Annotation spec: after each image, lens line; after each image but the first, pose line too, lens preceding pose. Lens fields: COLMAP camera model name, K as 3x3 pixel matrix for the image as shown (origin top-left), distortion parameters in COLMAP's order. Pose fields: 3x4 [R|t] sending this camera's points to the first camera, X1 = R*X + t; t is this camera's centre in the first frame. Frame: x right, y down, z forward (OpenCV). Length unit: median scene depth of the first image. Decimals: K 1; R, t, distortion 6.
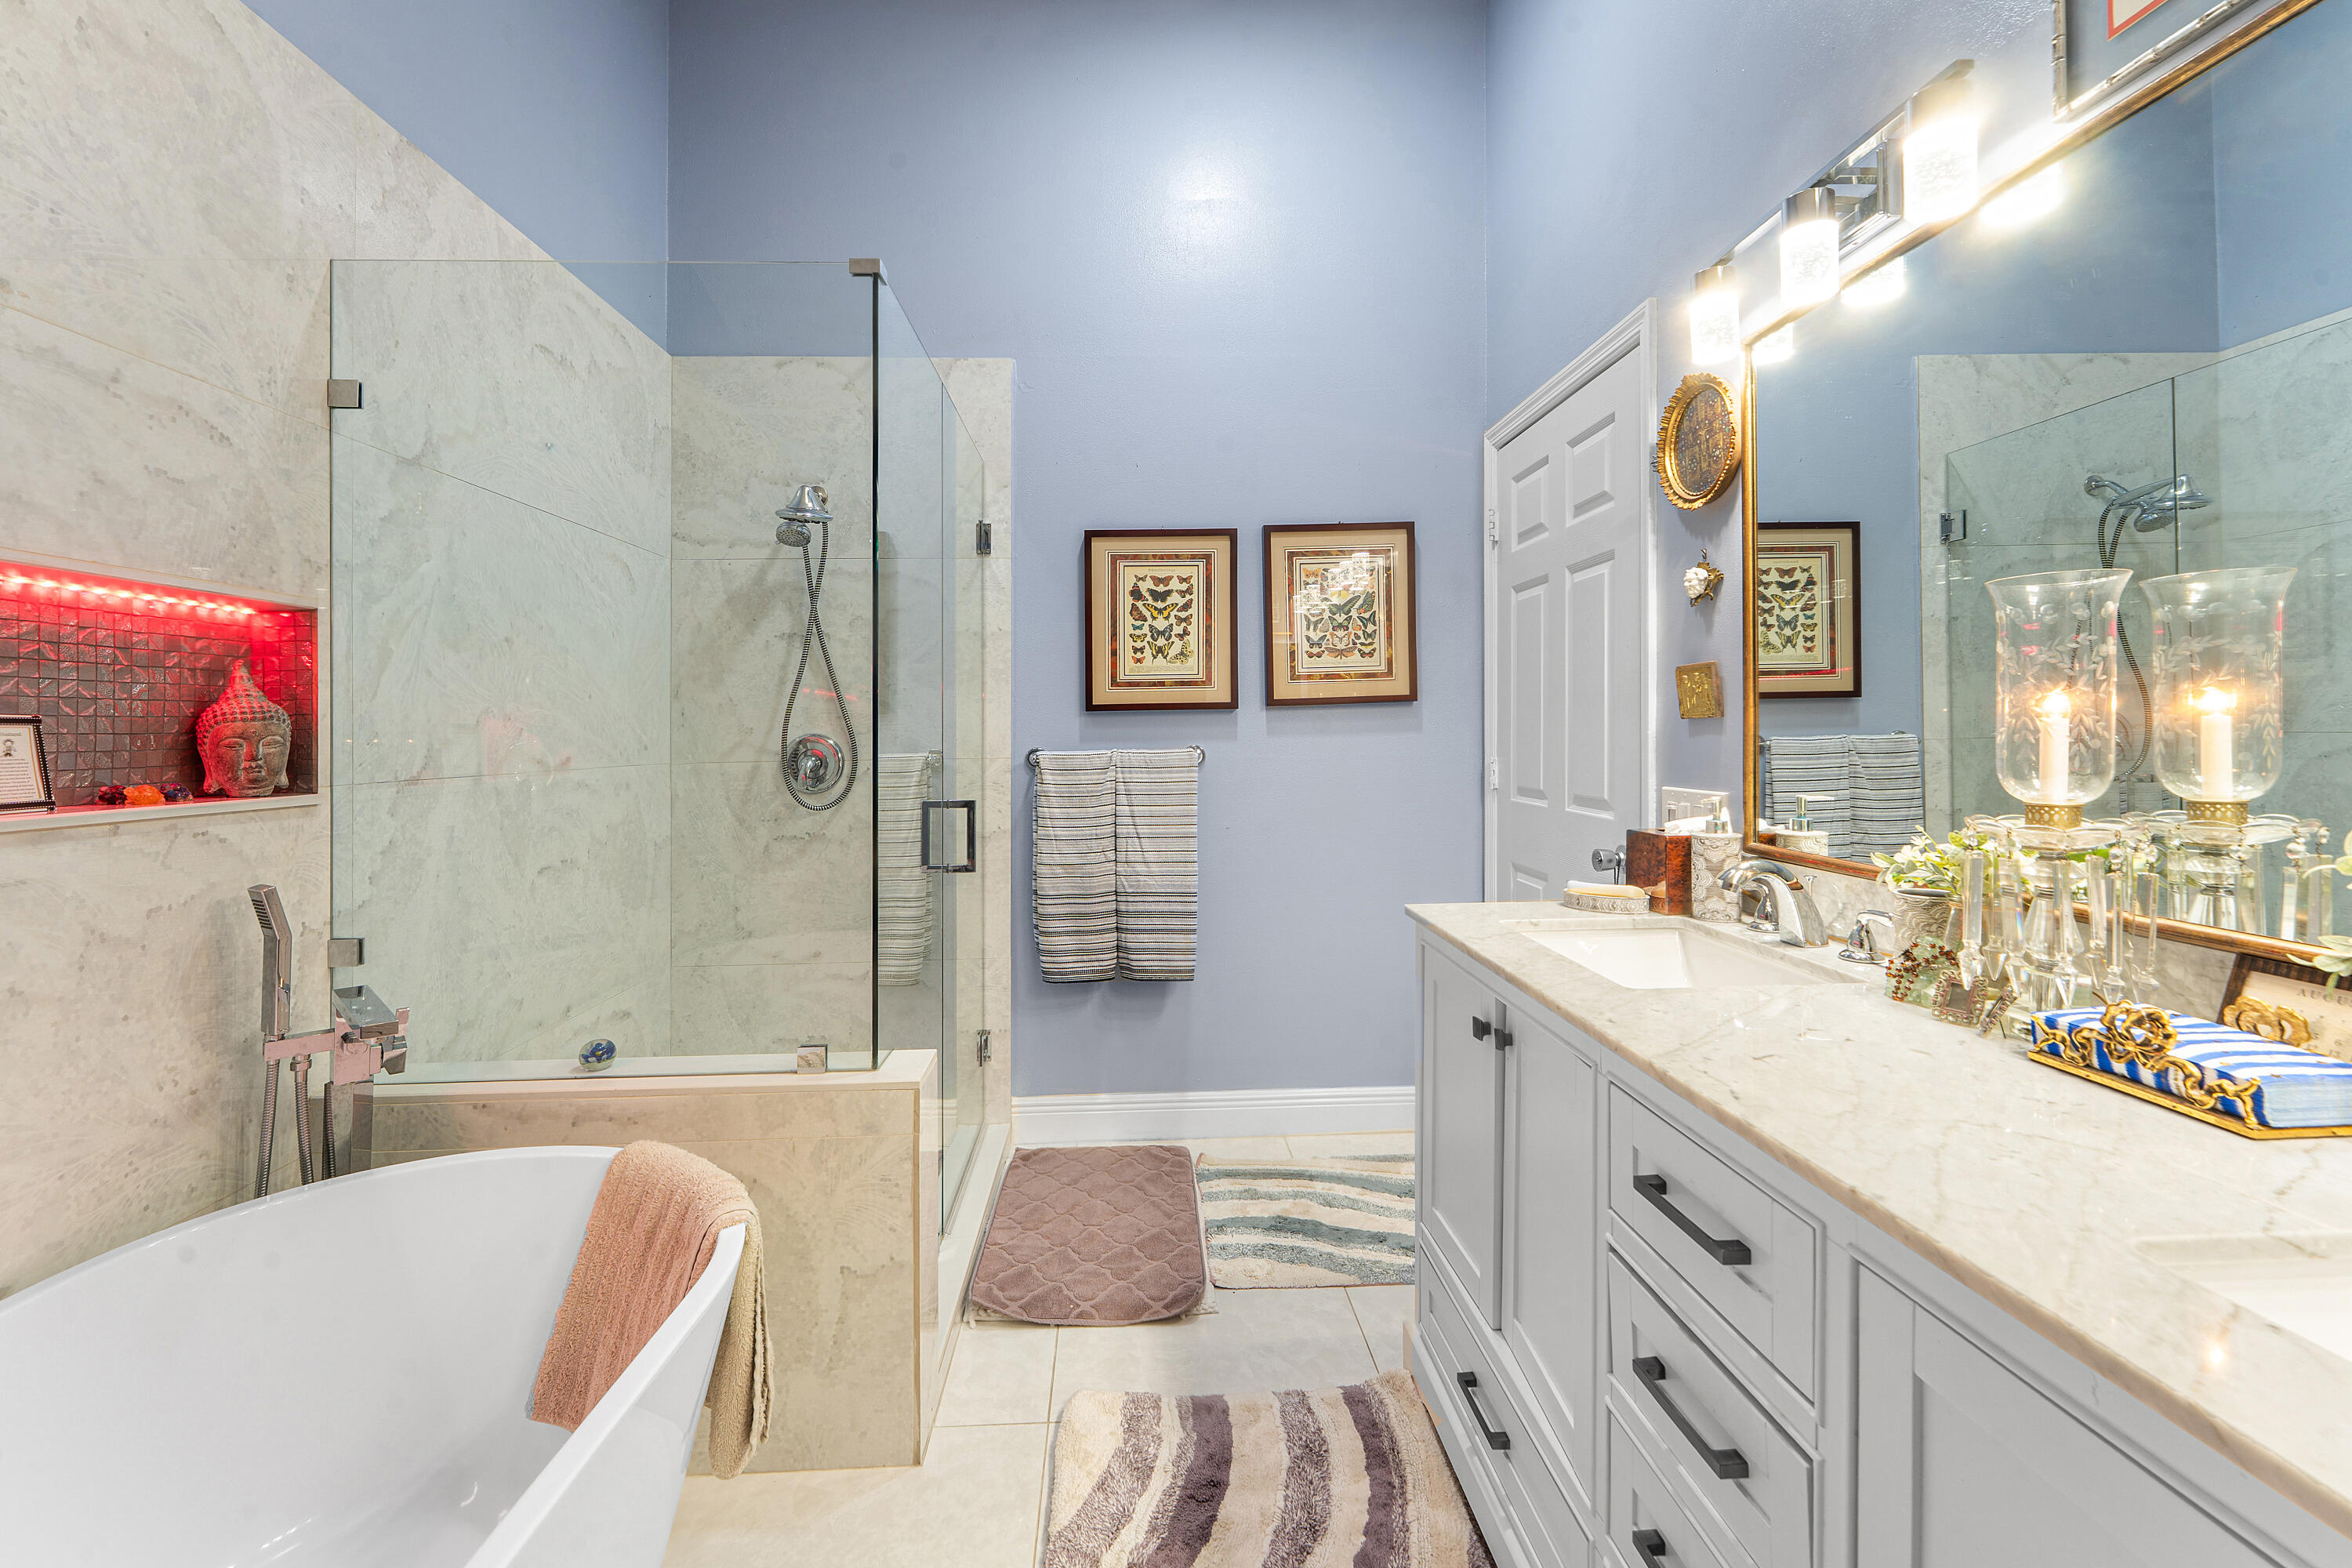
lens RADIAL K [[998.7, 0, 1184.3], [0, 998.7, 704.2], [0, 0, 1]] dist [-0.002616, -0.000403]
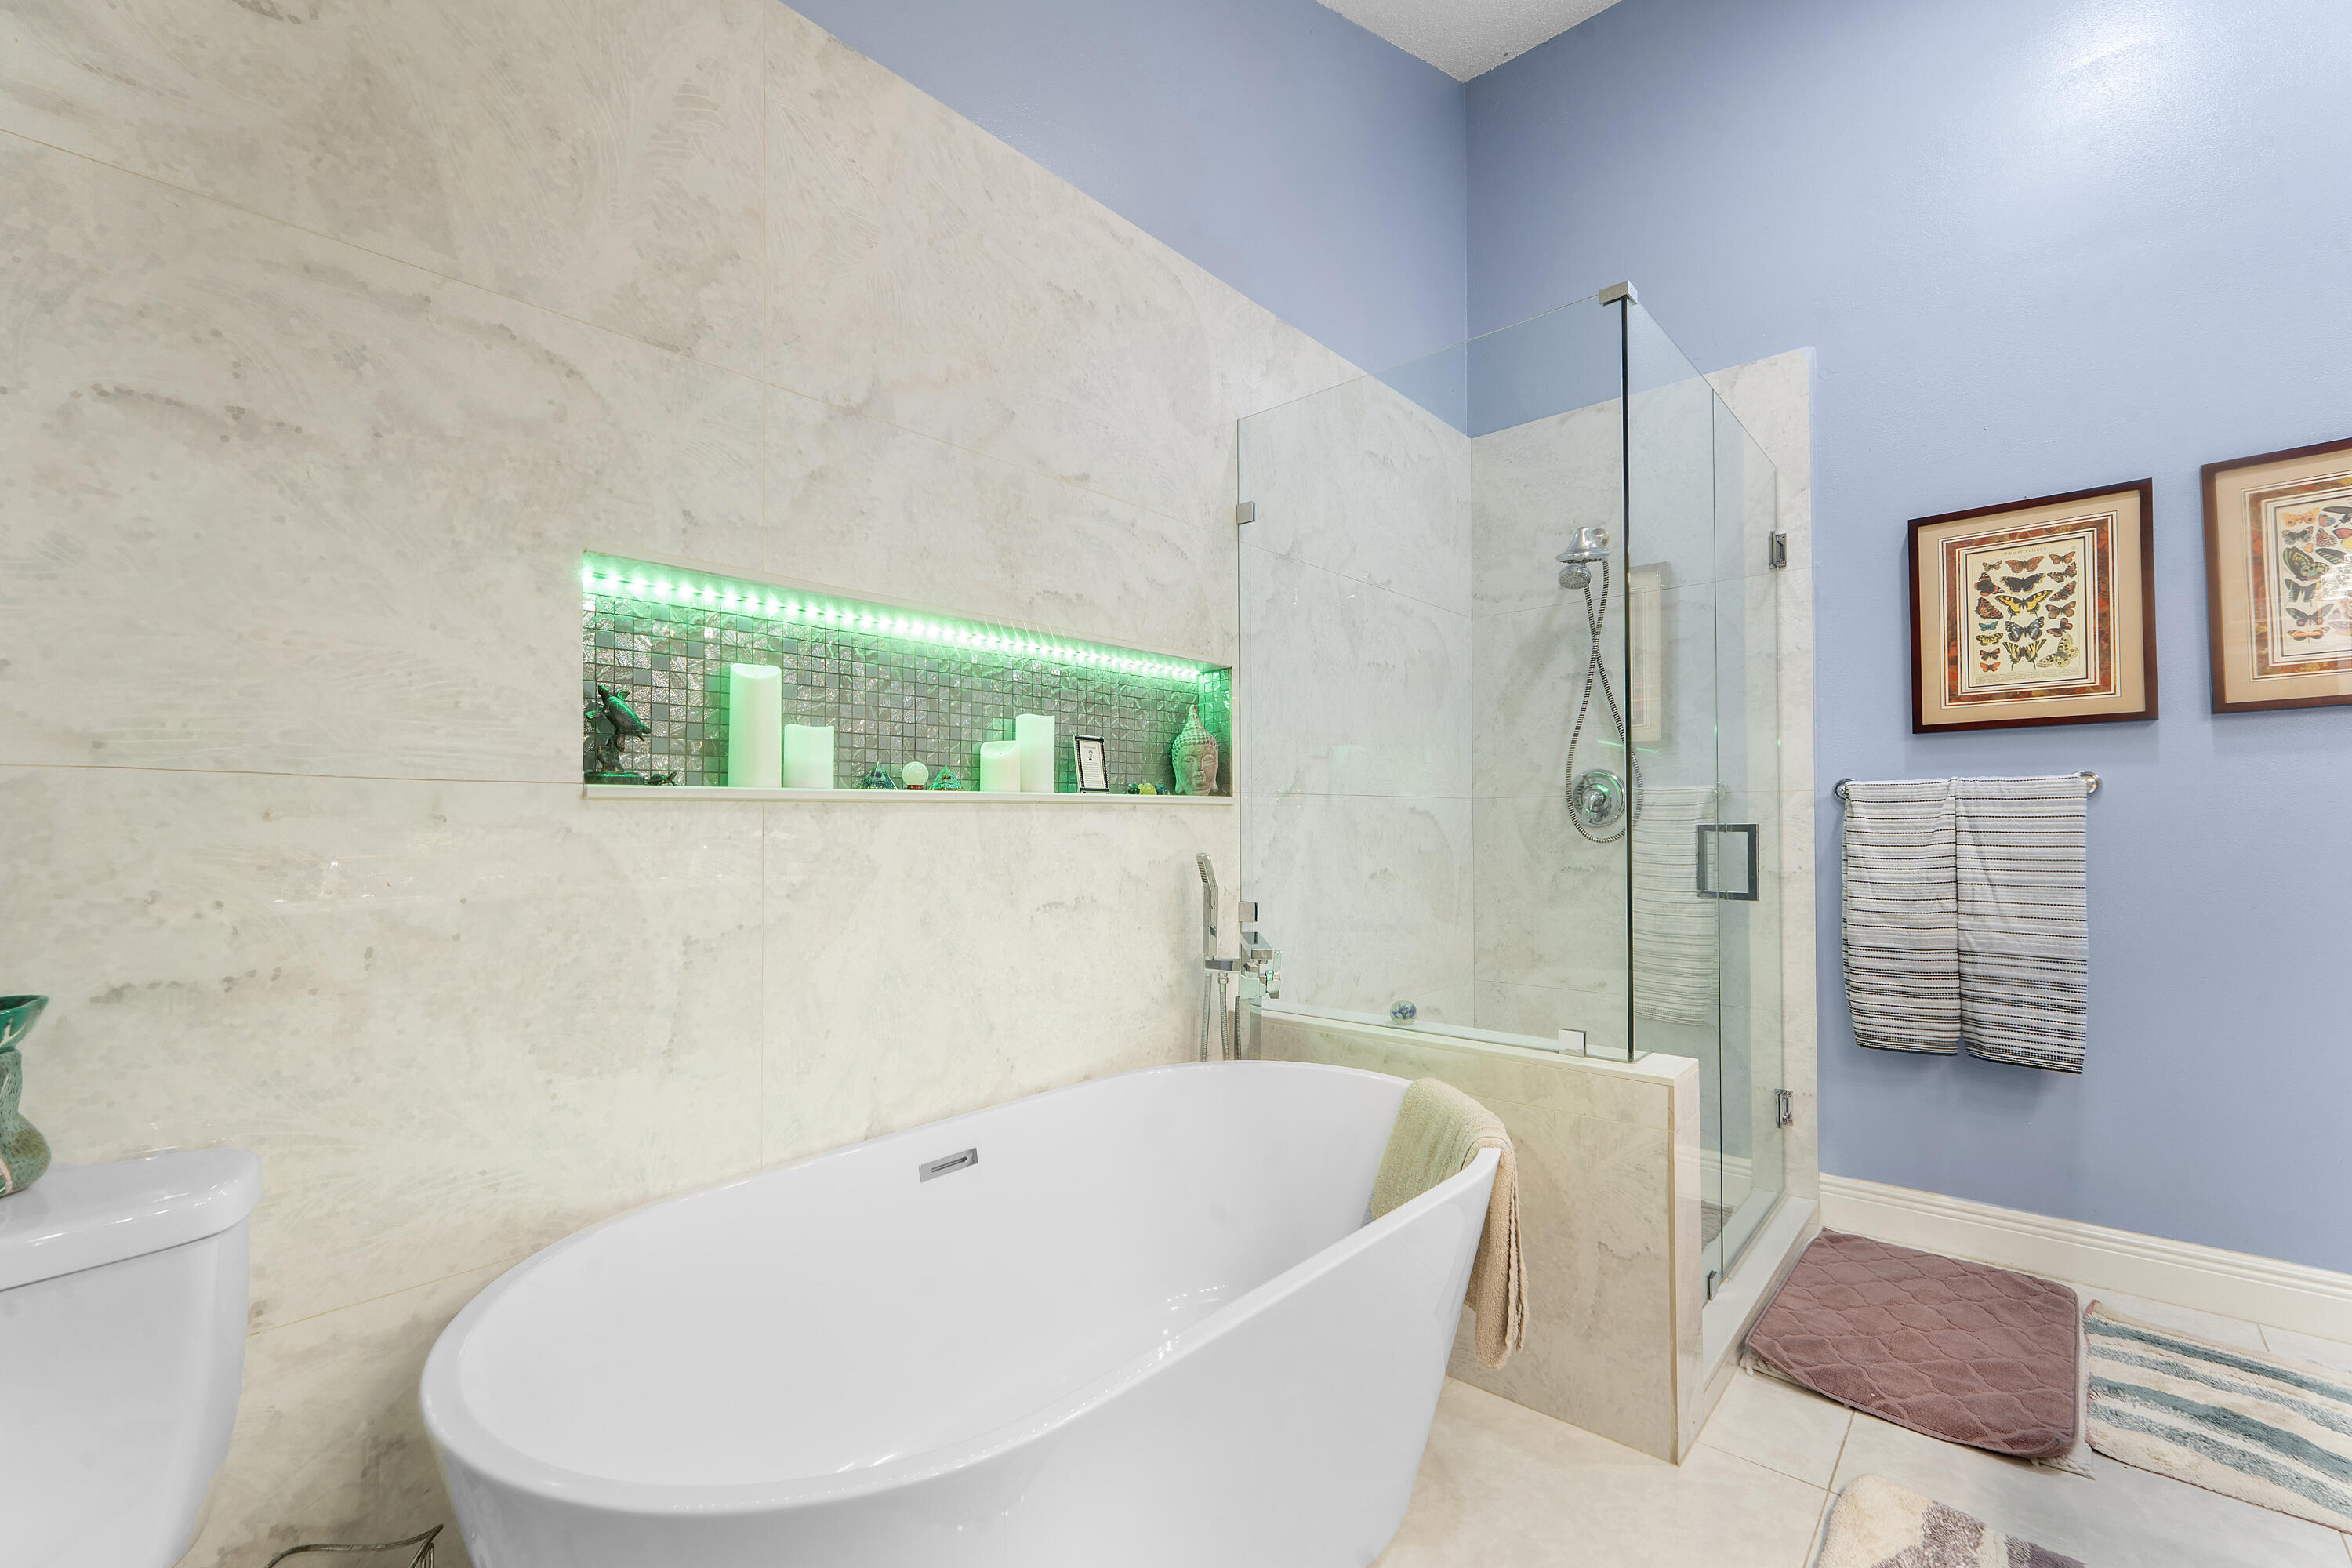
lens RADIAL K [[993.6, 0, 1176.0], [0, 993.6, 784.0], [0, 0, 1]] dist [-0.002037, -0.000444]
pose [[0.703922, -0.000296, -0.710277, 0.068891], [0.001041, 0.999999, 0.000616, 0.056035], [0.710277, -0.001173, 0.703922, -0.049335]]
